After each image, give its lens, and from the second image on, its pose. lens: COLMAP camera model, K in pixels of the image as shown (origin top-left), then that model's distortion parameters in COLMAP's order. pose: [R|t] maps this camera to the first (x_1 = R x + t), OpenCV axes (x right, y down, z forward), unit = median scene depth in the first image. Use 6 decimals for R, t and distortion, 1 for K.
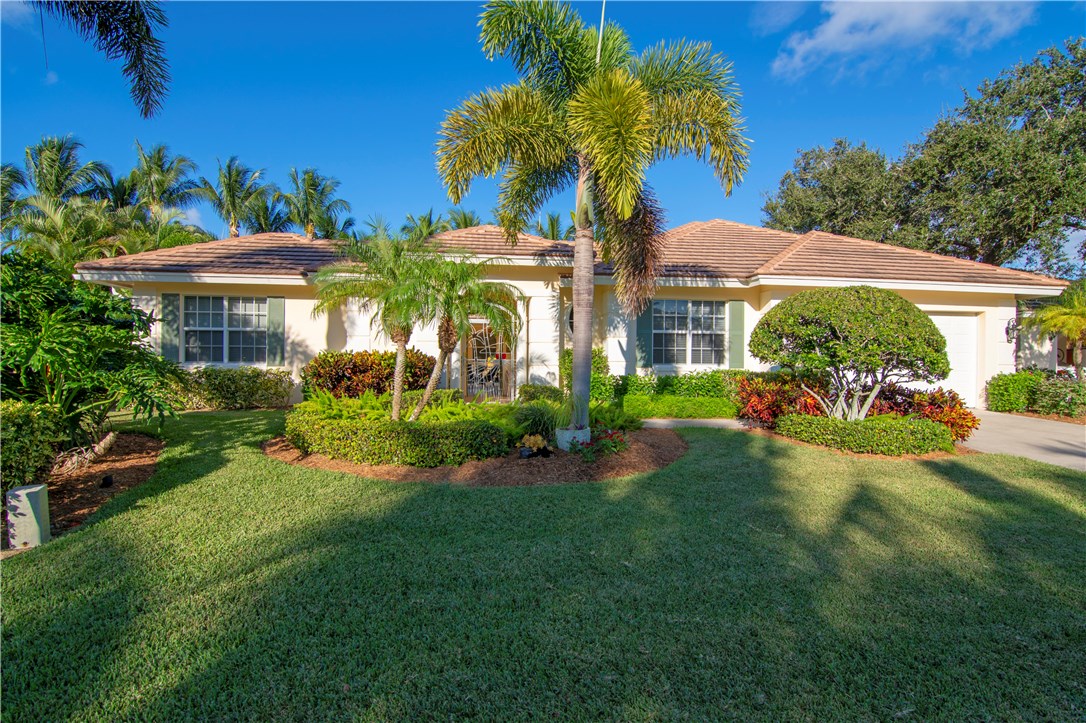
lens RADIAL K [[520.9, 0, 537.6], [0, 520.9, 366.1], [0, 0, 1]] dist [-0.009485, -0.008416]
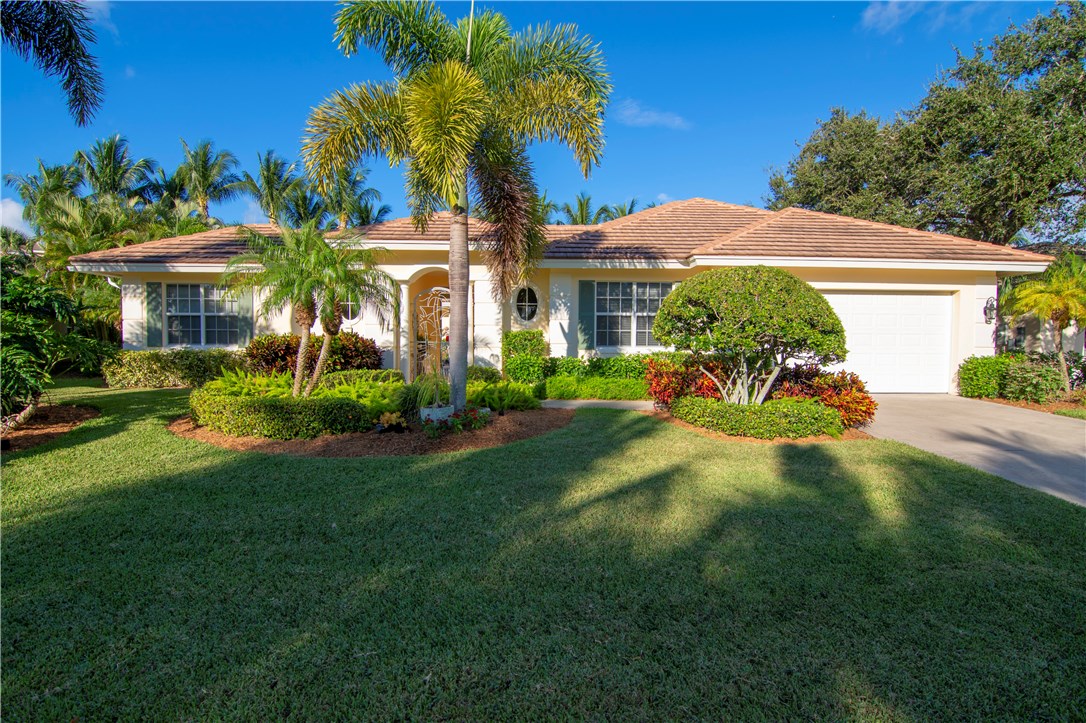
lens RADIAL K [[520.9, 0, 545.5], [0, 520.9, 363.5], [0, 0, 1]] dist [-0.009485, -0.008416]
pose [[0.994437, 0.003781, -0.105261, 0.234722], [-0.000901, 0.999624, 0.027396, 0.002126], [0.105325, -0.027149, 0.994067, -0.012353]]
